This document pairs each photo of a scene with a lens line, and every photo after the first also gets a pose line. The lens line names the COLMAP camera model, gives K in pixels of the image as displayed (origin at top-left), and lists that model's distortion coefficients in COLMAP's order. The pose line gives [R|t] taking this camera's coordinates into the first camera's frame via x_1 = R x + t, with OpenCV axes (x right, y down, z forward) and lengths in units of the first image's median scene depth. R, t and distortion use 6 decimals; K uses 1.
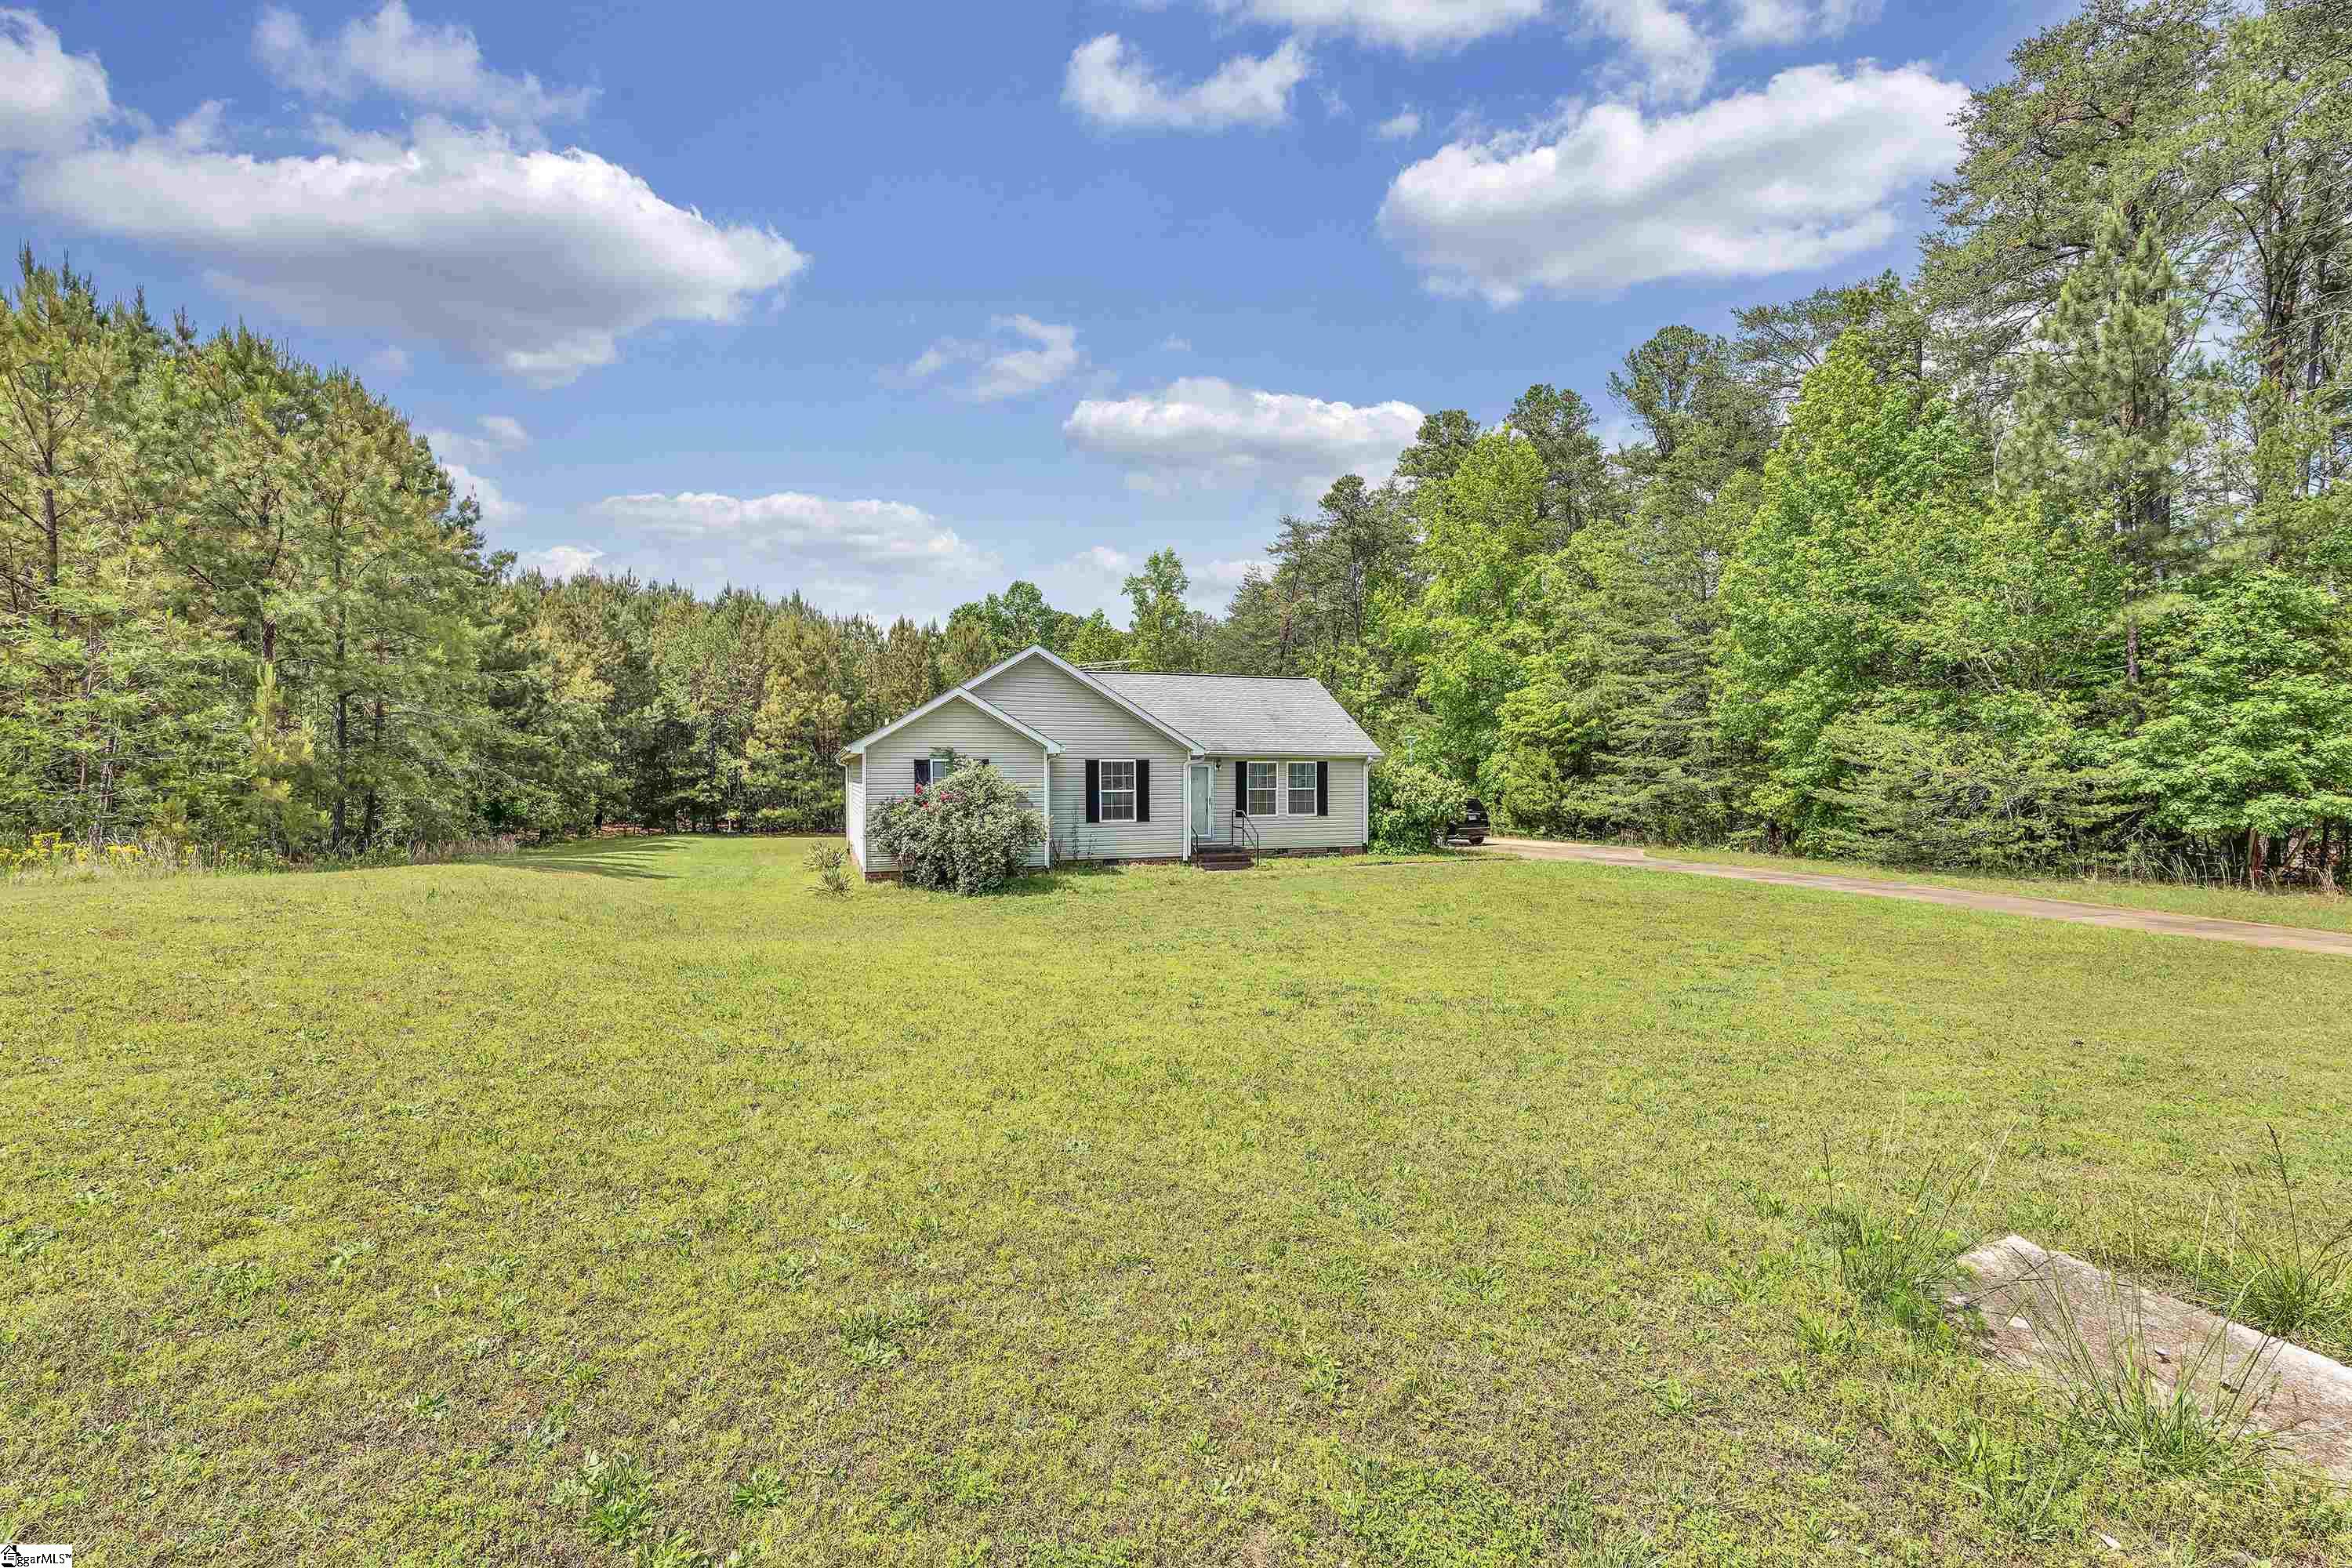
lens RADIAL K [[1037.4, 0, 1176.0], [0, 1037.4, 784.0], [0, 0, 1]] dist [-0.001929, -0.000601]
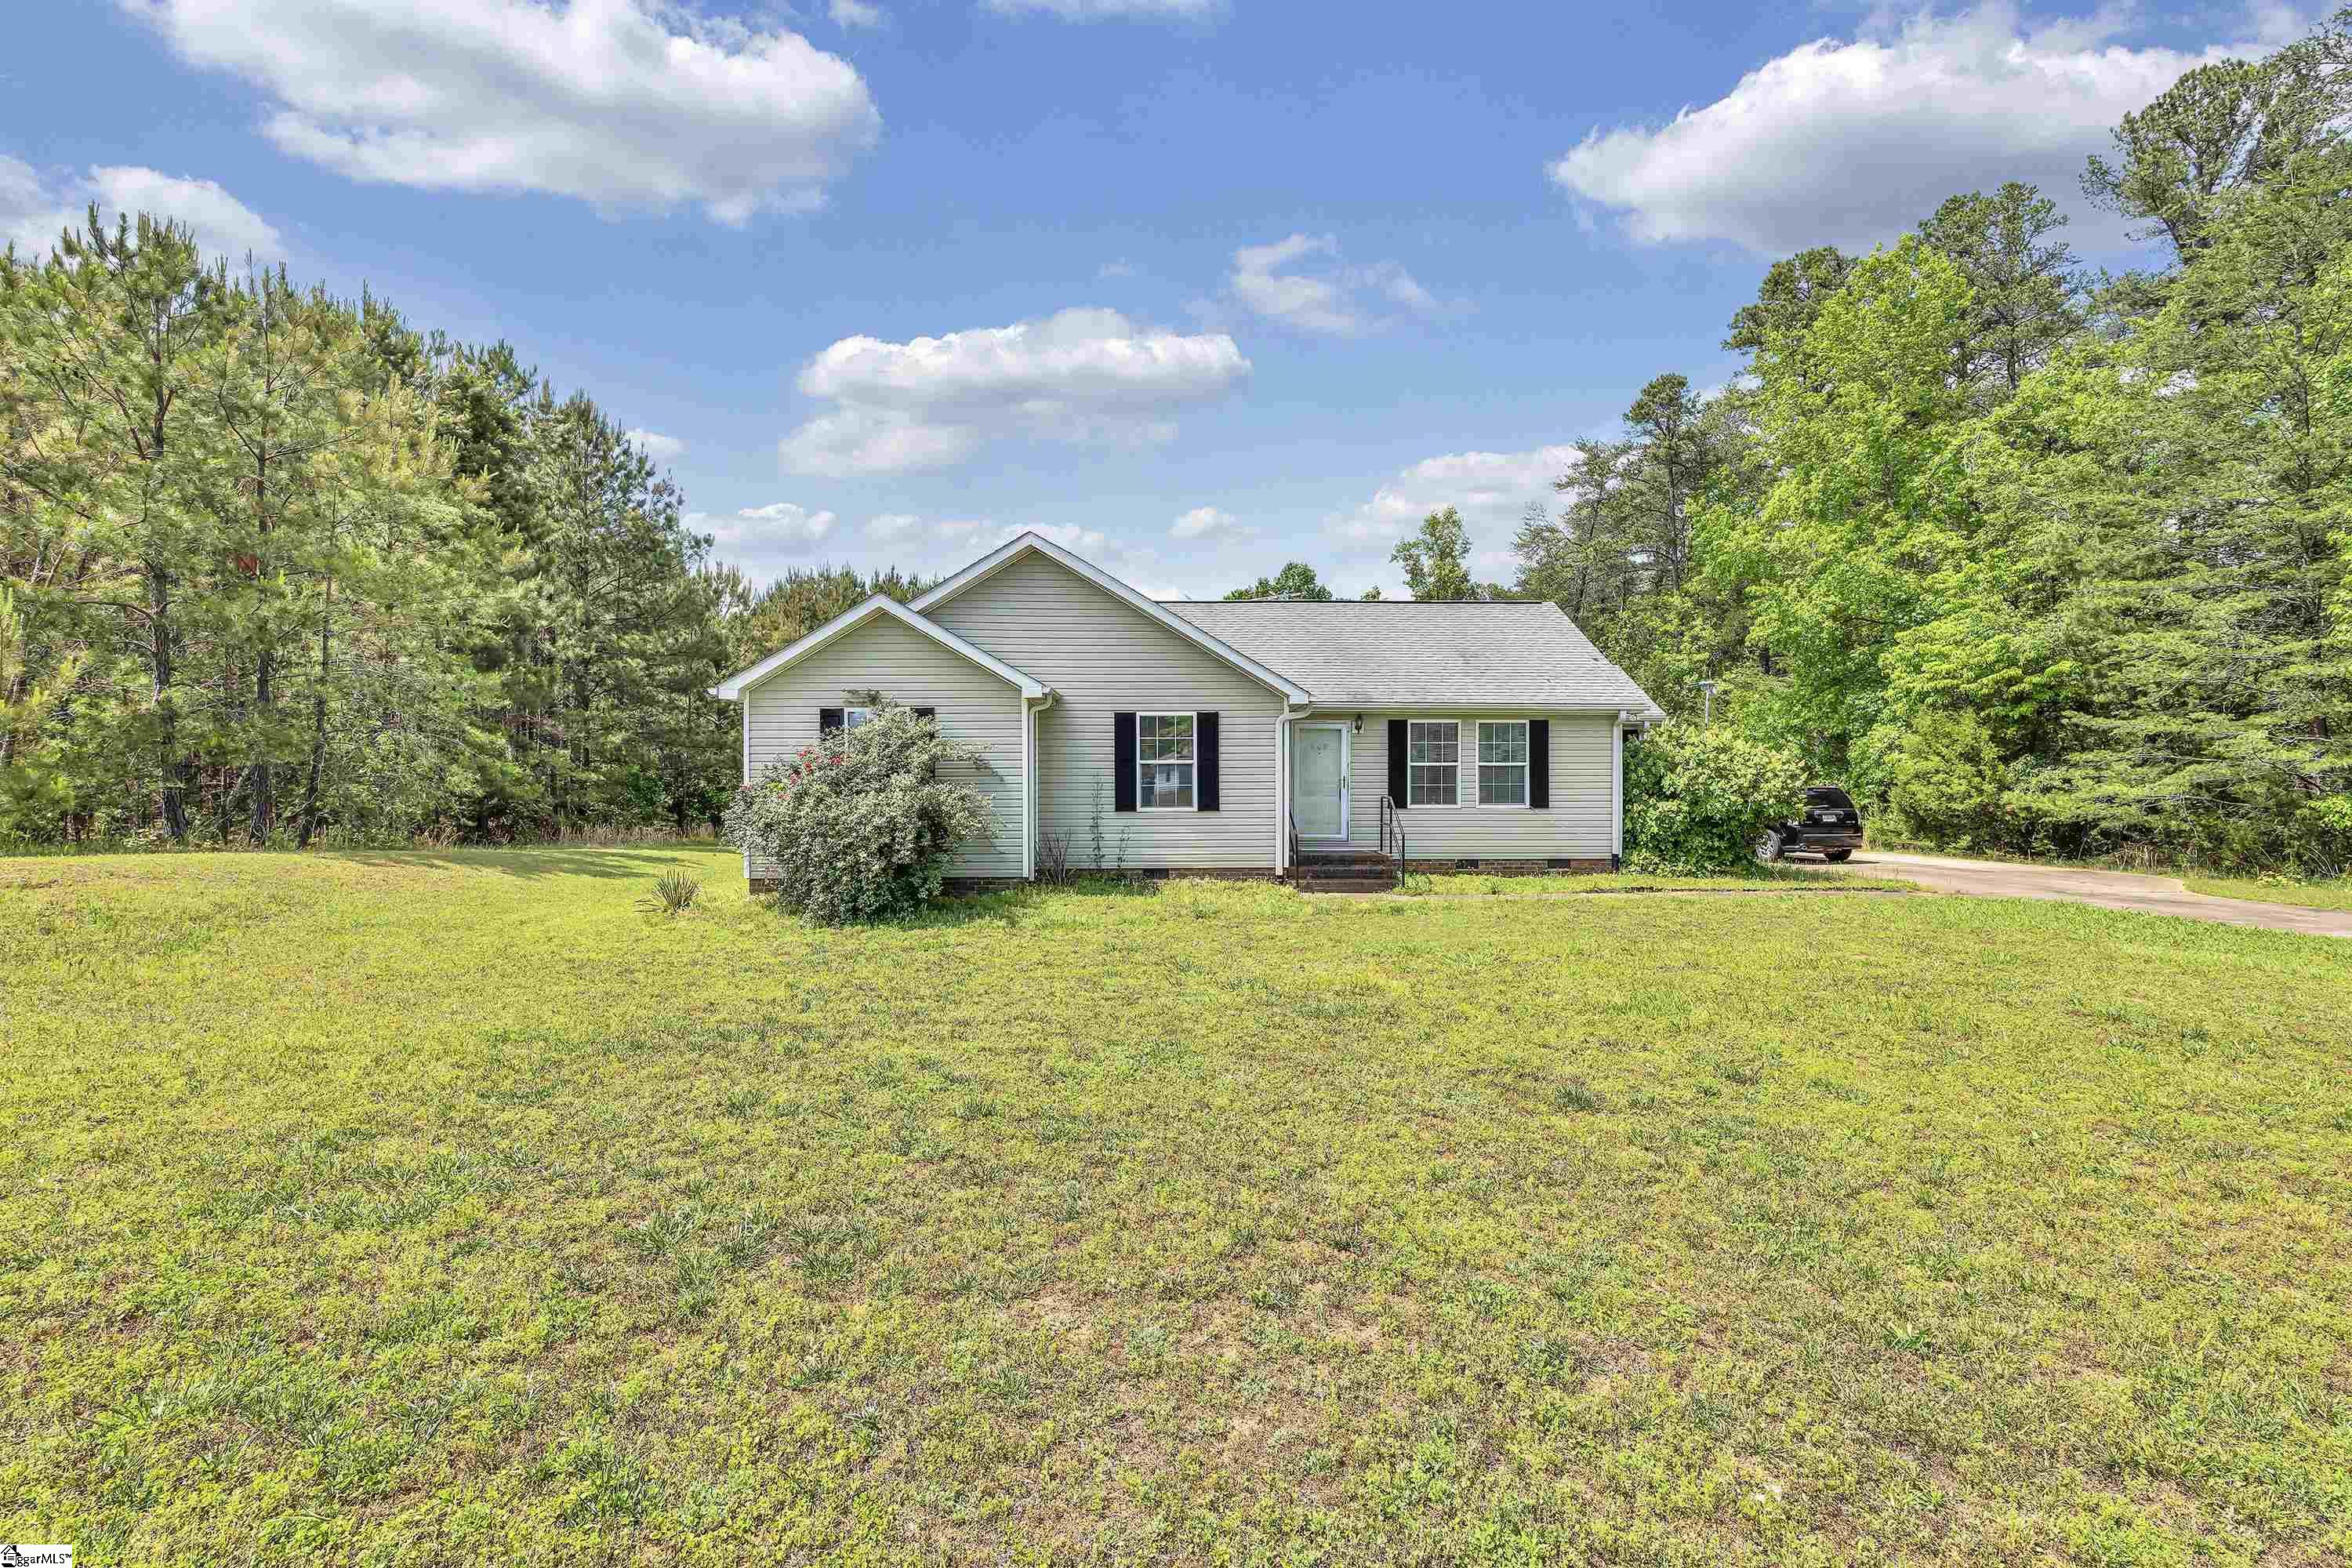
lens RADIAL K [[1020.0, 0, 1177.0], [0, 1020.0, 787.4], [0, 0, 1]] dist [-0.003077, -0.000680]
pose [[0.949992, 0.005256, -0.312231, 0.101976], [-0.005450, 0.999985, 0.000253, 0.015600], [0.312228, 0.001461, 0.950006, 0.290412]]
